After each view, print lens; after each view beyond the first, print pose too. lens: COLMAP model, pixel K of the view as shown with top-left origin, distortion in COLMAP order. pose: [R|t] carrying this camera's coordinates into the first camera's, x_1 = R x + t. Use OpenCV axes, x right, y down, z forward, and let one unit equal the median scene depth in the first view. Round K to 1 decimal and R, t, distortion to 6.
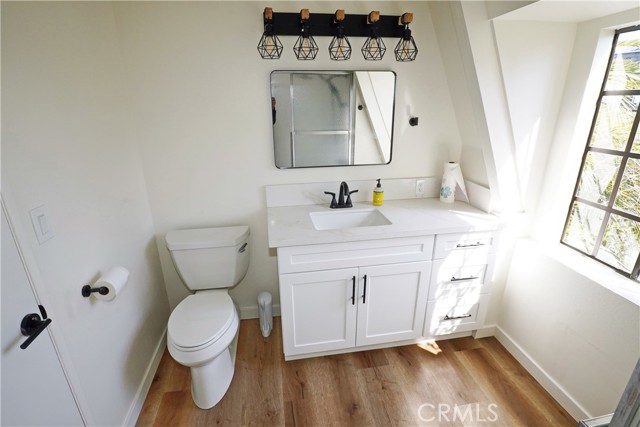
lens RADIAL K [[308.6, 0, 318.3], [0, 308.6, 214.0], [0, 0, 1]] dist [-0.049722, 0.014929]
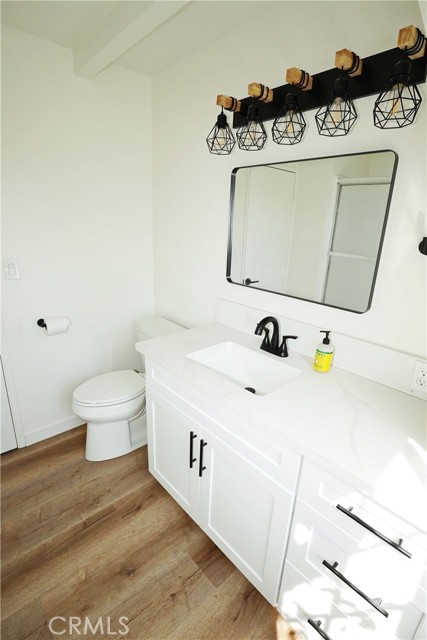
lens RADIAL K [[309.8, 0, 213.0], [0, 309.8, 318.0], [0, 0, 1]] dist [-0.053952, 0.015523]
pose [[0.541617, 0.278353, -0.793202, 0.633593], [-0.320410, 0.940713, 0.111335, -0.152742], [0.777166, 0.193849, 0.598694, 0.514441]]
